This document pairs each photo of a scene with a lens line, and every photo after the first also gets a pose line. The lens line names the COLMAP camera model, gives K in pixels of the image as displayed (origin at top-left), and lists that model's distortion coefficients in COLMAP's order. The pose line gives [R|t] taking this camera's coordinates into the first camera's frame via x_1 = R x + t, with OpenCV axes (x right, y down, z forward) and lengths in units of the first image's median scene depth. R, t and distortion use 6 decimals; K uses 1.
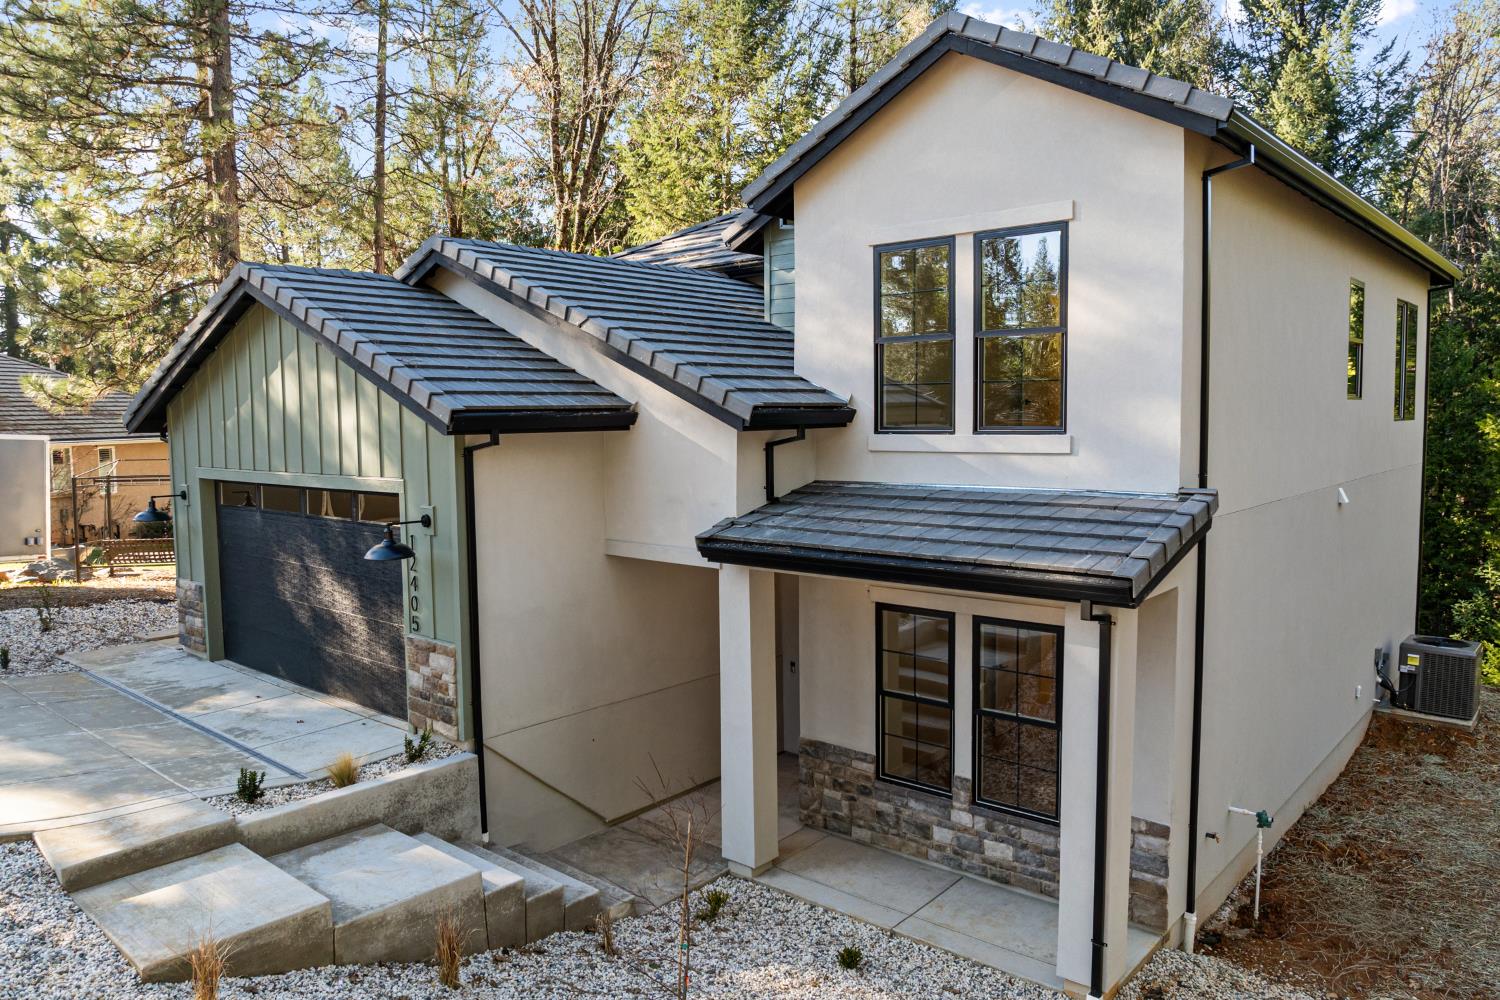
lens RADIAL K [[1062.8, 0, 750.0], [0, 1062.8, 500.0], [0, 0, 1]] dist [-0.050638, -0.000767]
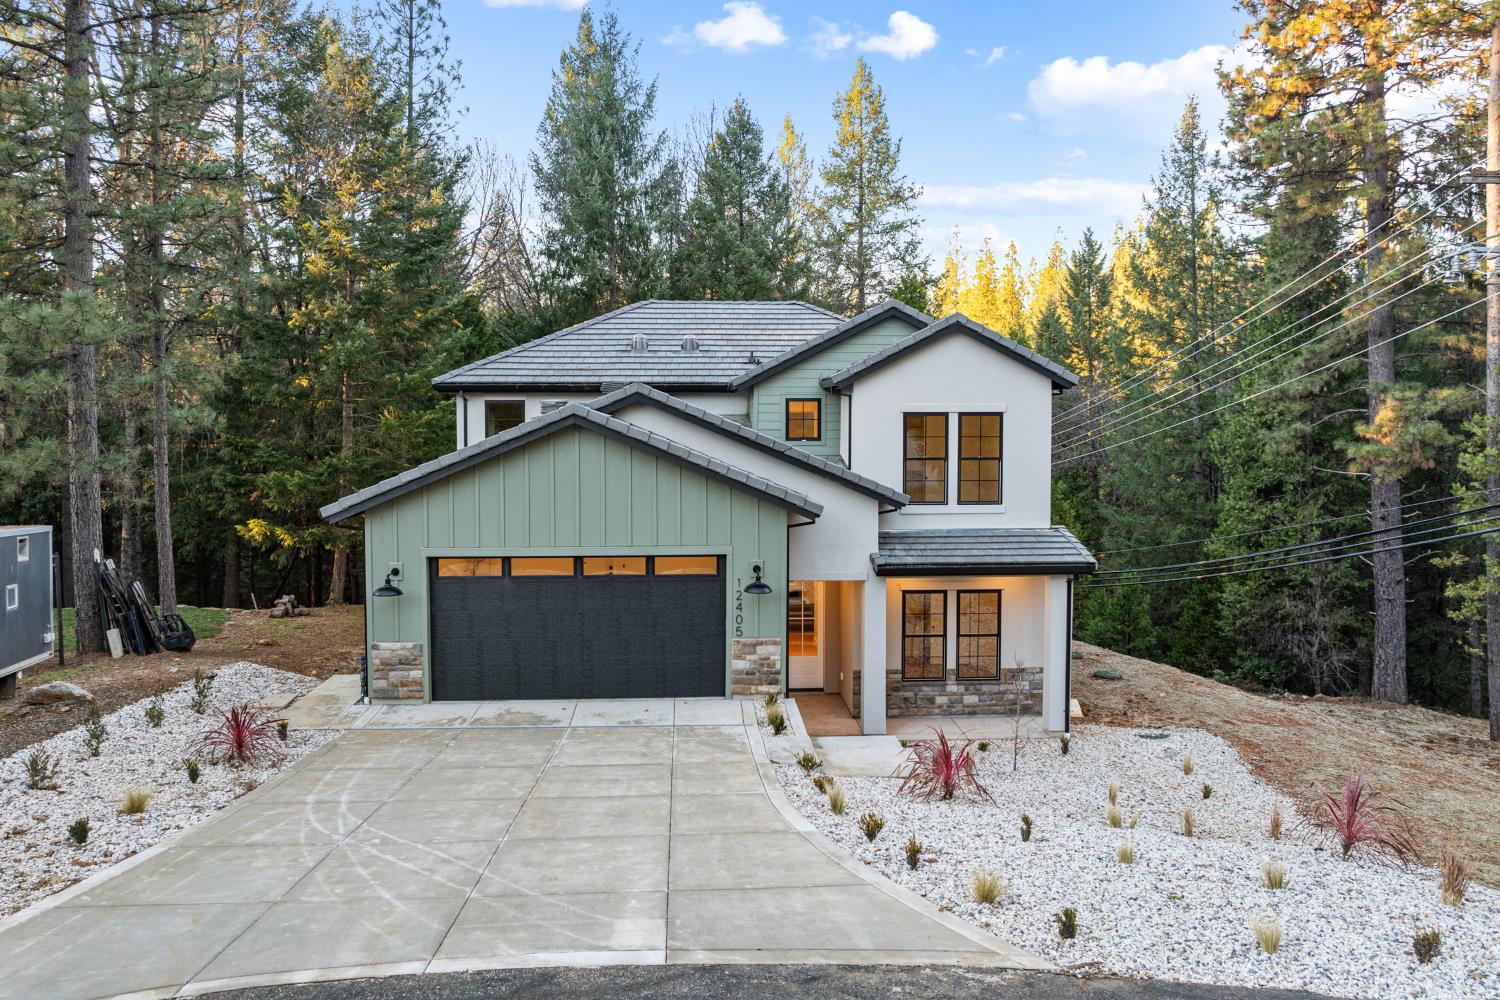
lens RADIAL K [[1062.9, 0, 751.2], [0, 1062.9, 467.0], [0, 0, 1]] dist [-0.047859, -0.001713]
pose [[0.713705, -0.020443, 0.700148, -1.526788], [0.050177, 0.998498, -0.021994, -0.108447], [-0.698647, 0.050829, 0.713659, -0.232950]]
